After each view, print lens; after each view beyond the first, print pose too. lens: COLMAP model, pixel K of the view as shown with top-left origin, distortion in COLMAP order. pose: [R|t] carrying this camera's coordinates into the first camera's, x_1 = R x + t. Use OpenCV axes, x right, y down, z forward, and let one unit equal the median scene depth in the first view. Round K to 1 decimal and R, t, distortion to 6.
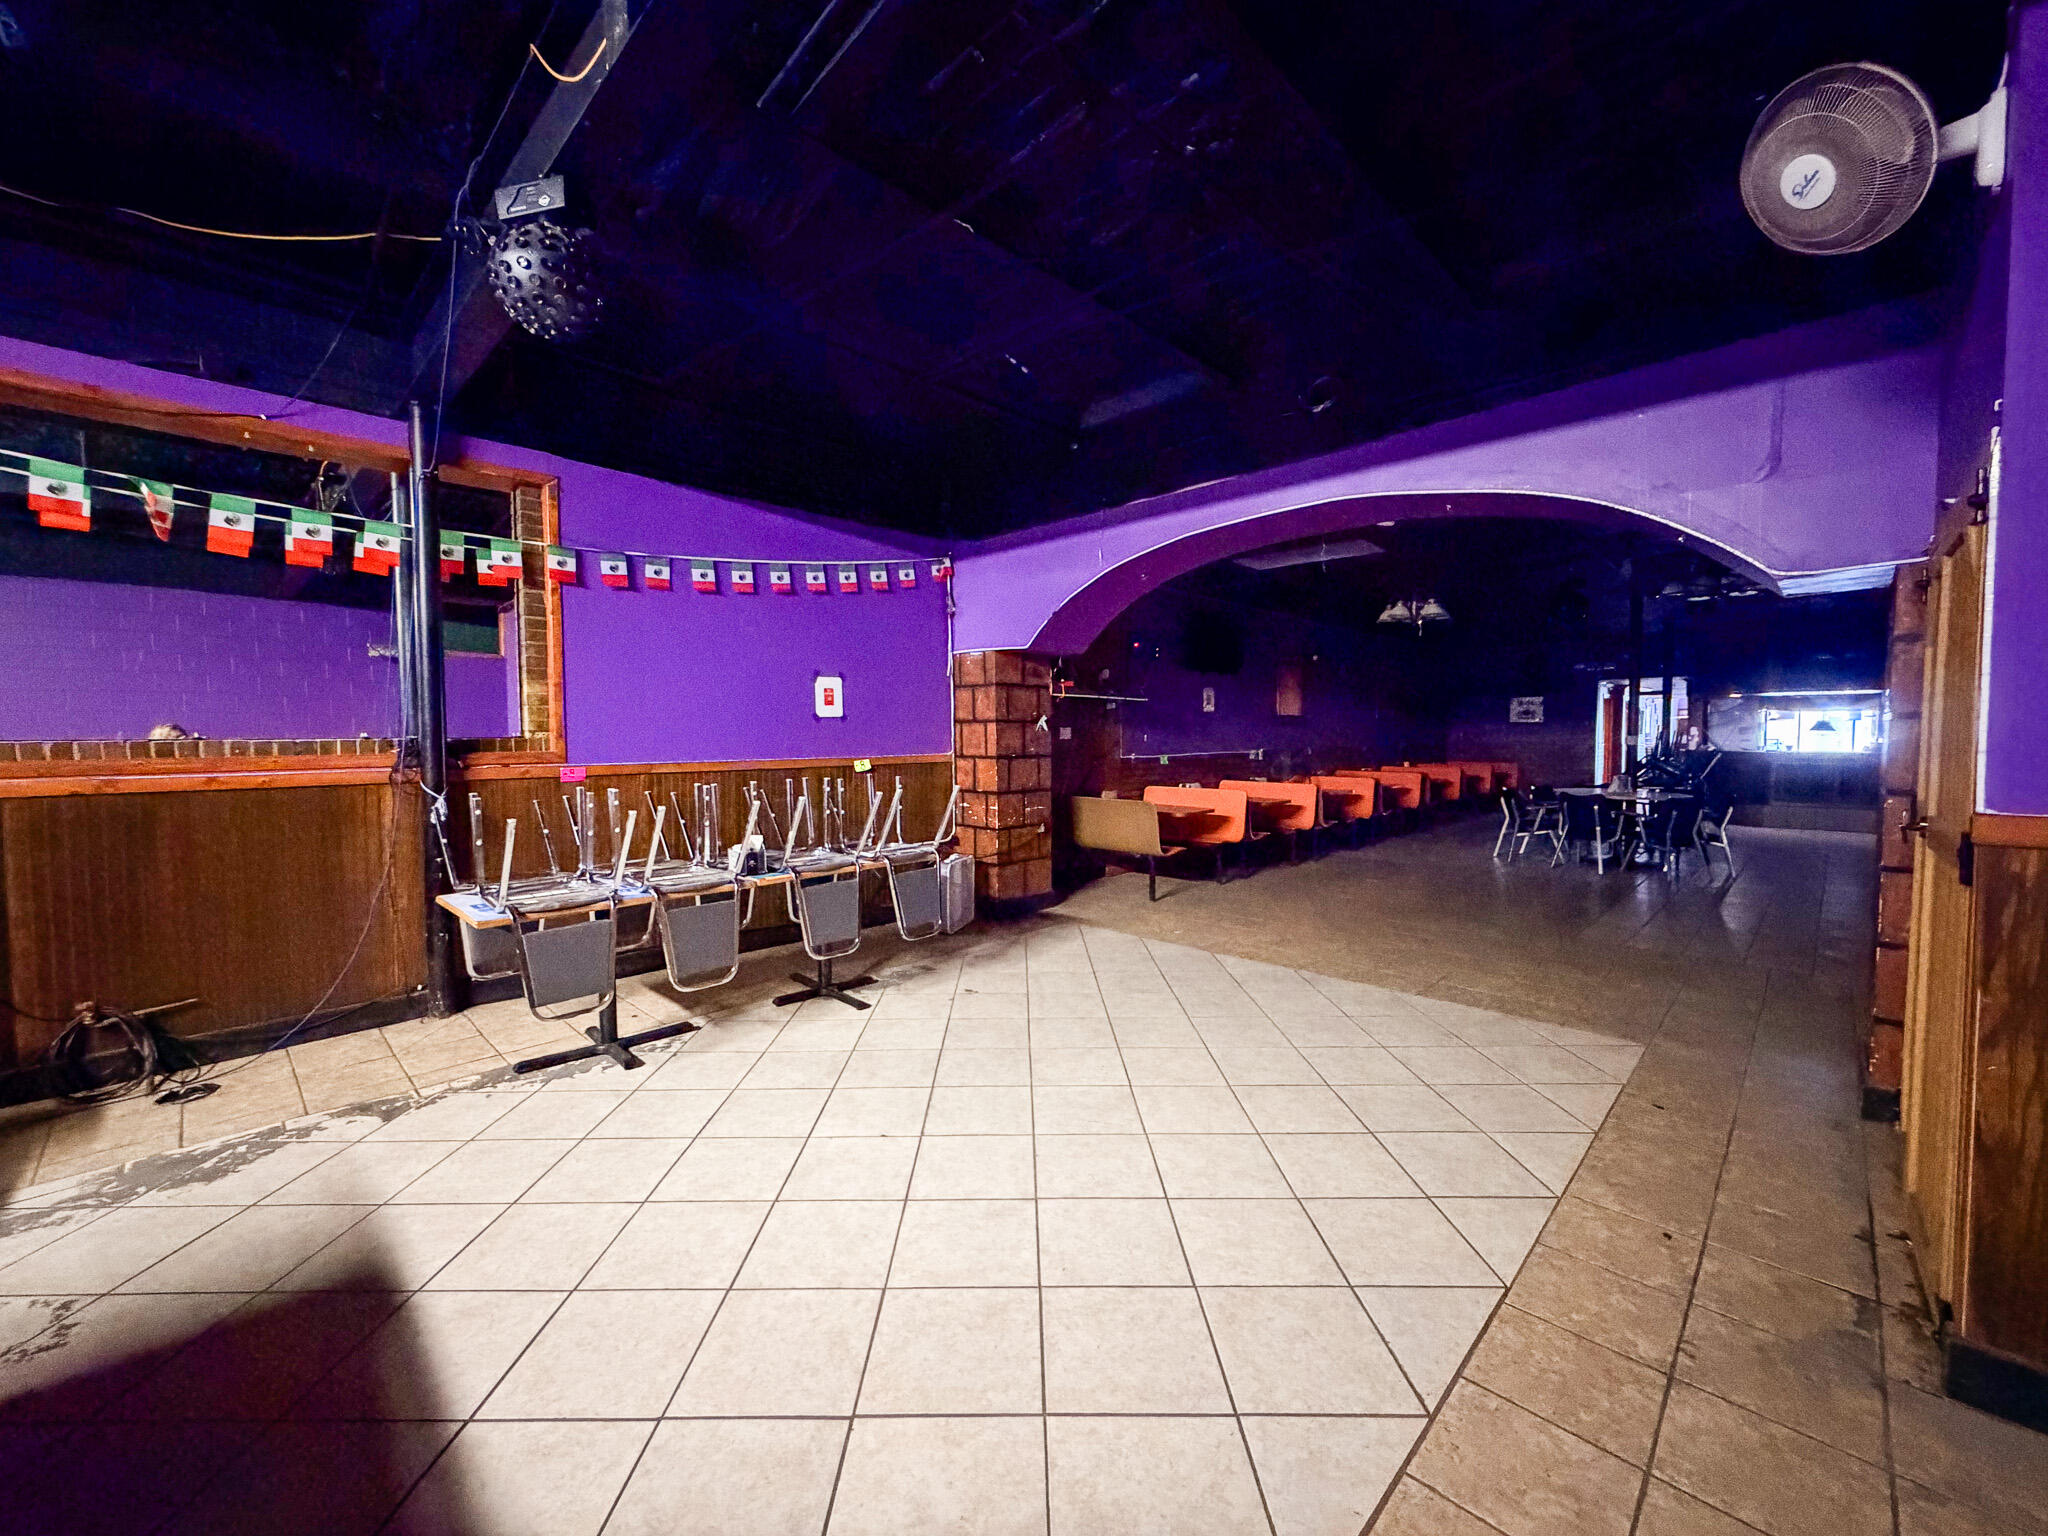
lens RADIAL K [[815.7, 0, 1021.3], [0, 815.7, 761.5], [0, 0, 1]] dist [-0.001475, -0.000151]
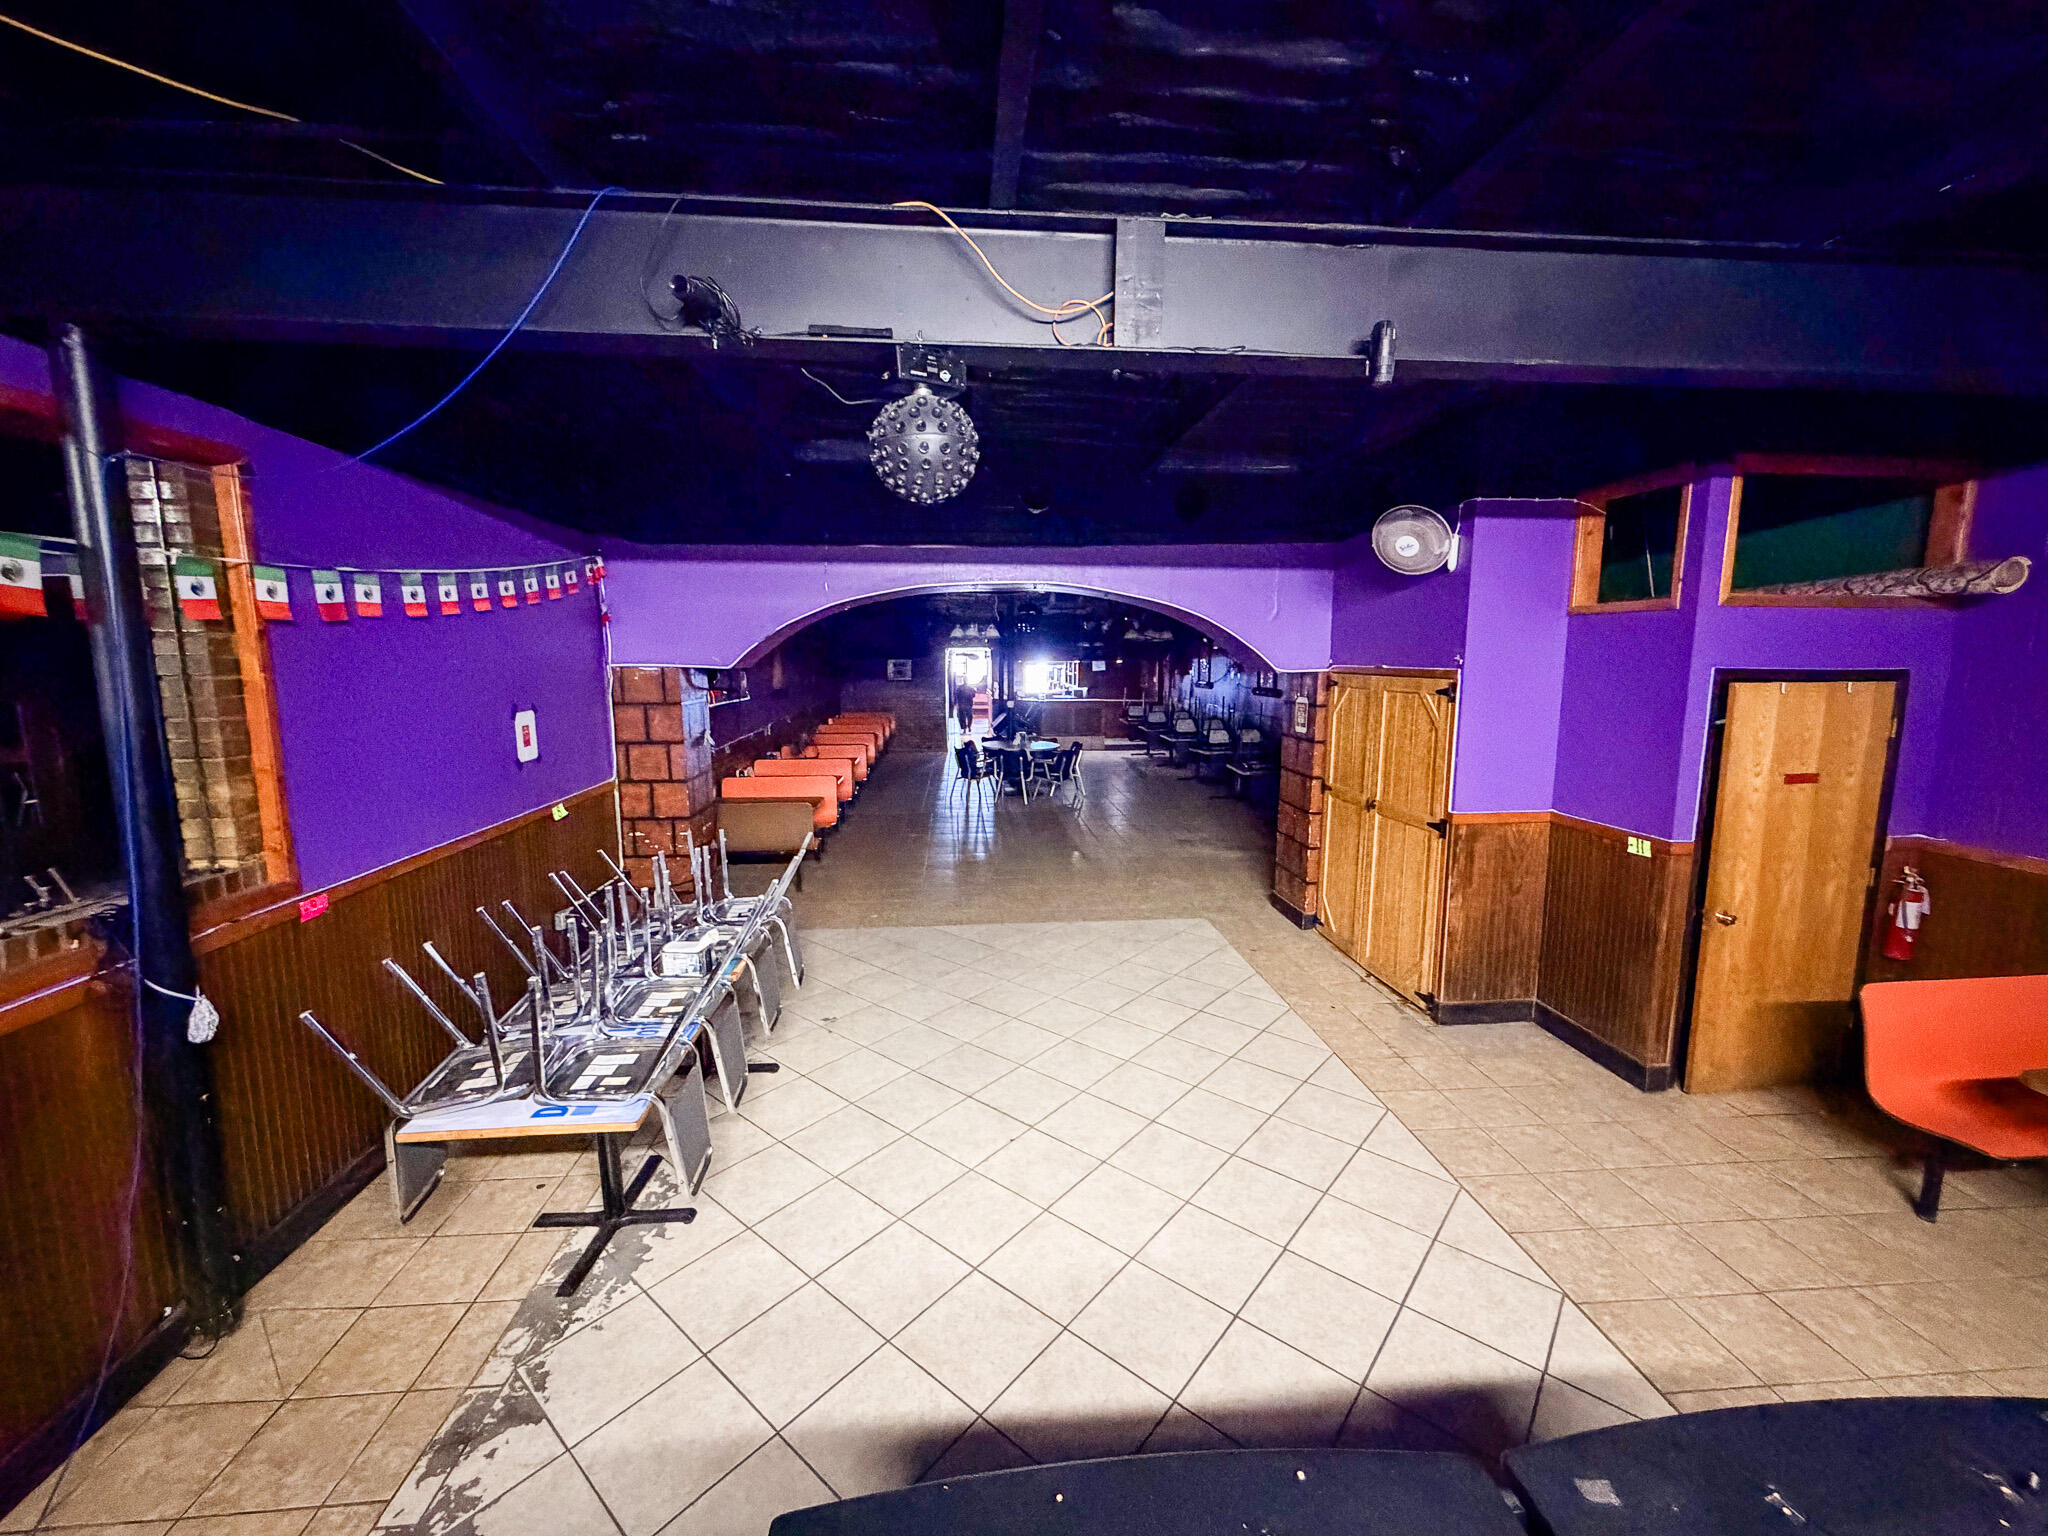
lens RADIAL K [[815.7, 0, 1021.3], [0, 815.7, 761.5], [0, 0, 1]] dist [-0.001475, -0.000151]
pose [[0.651907, -0.096710, 0.752107, -0.611449], [0.025539, 0.994071, 0.105687, -0.147334], [-0.757869, -0.049690, 0.650512, 0.118258]]
